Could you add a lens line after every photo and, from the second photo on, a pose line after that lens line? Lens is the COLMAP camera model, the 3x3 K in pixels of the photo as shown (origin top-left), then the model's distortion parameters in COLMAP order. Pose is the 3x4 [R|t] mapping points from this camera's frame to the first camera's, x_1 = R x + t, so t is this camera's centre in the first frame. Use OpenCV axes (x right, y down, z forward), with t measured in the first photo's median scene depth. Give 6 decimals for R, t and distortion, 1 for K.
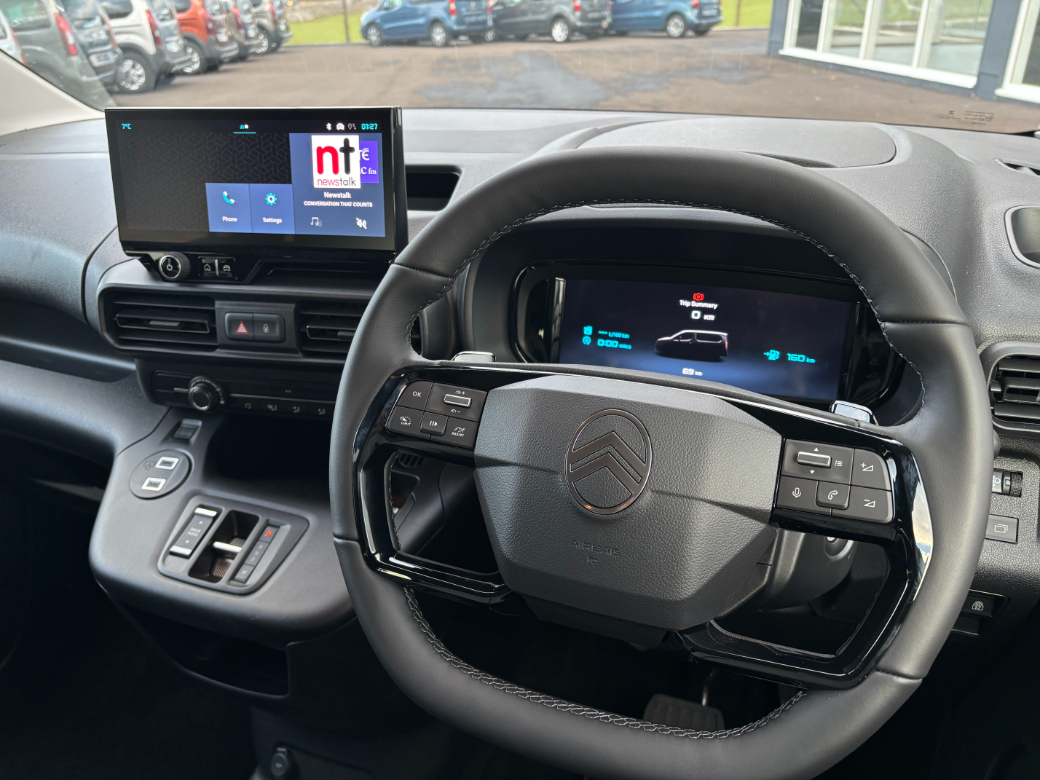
lens RADIAL K [[801.0, 0, 524.8], [0, 801.0, 399.9], [0, 0, 1]] dist [0.044988, -0.040642]
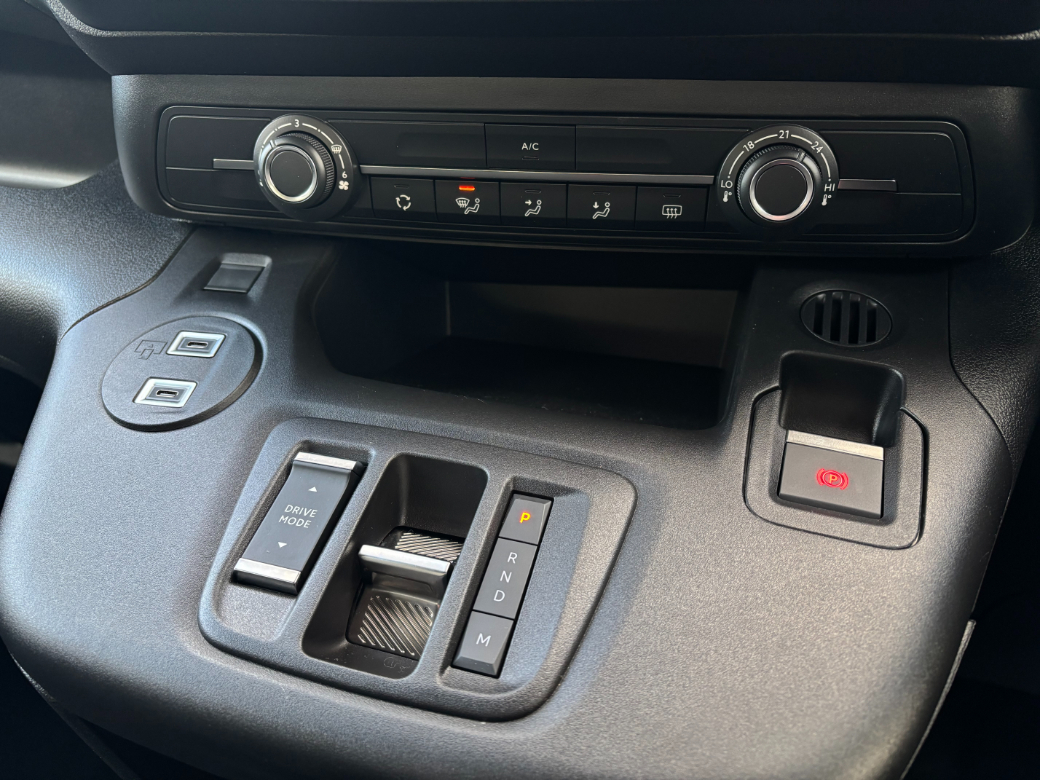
lens RADIAL K [[801.0, 0, 499.7], [0, 801.0, 396.8], [0, 0, 1]] dist [0.044988, -0.040642]
pose [[0.998762, 0.004243, 0.049572, -0.338374], [-0.003865, 0.999963, -0.007714, 0.114069], [-0.049603, 0.007513, 0.998741, 0.645381]]
